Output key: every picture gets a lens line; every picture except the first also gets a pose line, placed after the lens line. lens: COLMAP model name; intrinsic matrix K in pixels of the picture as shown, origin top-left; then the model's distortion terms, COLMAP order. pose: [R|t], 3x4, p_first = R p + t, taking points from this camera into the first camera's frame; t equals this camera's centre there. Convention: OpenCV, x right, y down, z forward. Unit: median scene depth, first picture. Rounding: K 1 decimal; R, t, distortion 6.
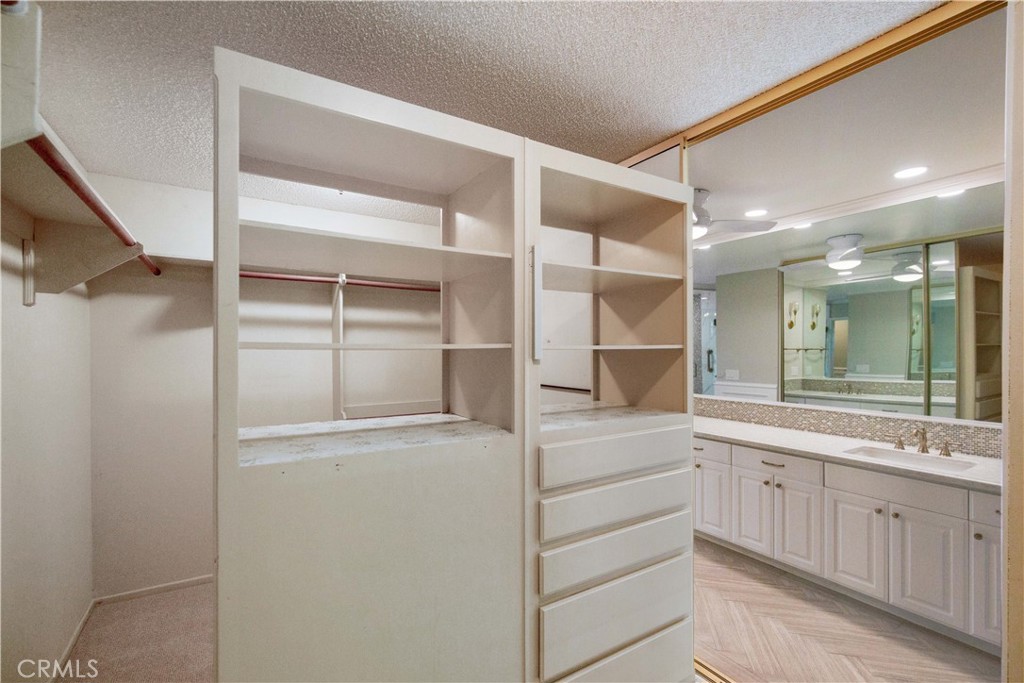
lens RADIAL K [[447.4, 0, 506.5], [0, 447.4, 340.5], [0, 0, 1]] dist [-0.015977, 0.000778]
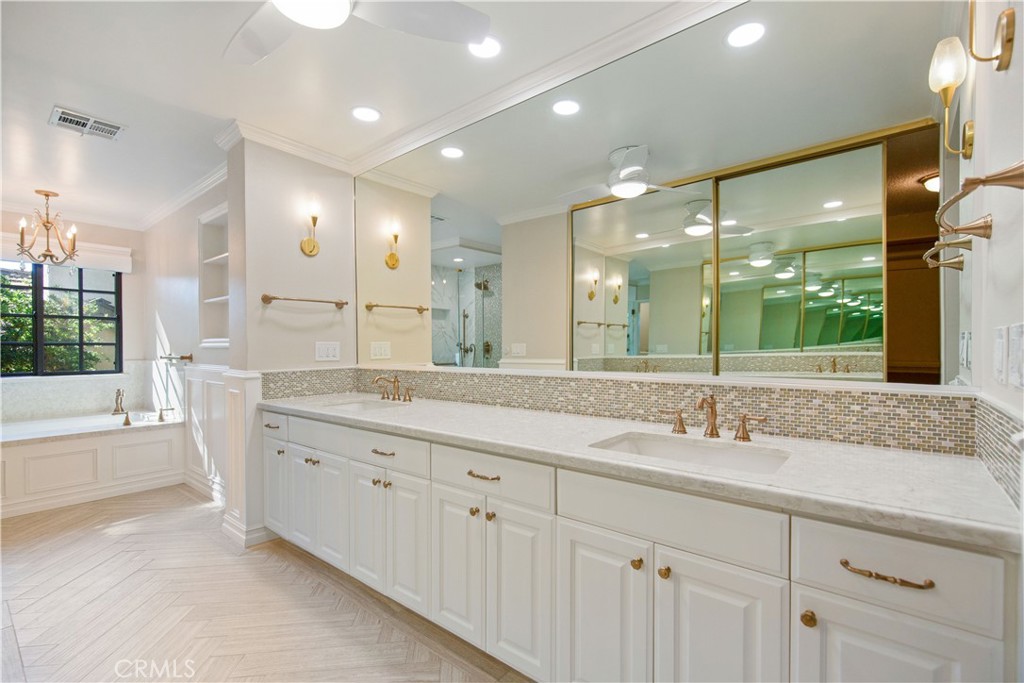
lens RADIAL K [[447.4, 0, 516.1], [0, 447.4, 347.2], [0, 0, 1]] dist [-0.015977, 0.000778]
pose [[0.941777, -0.006561, 0.336175, 0.453240], [-0.000057, 0.999806, 0.019674, 0.111414], [-0.336239, -0.018548, 0.941594, 0.479983]]
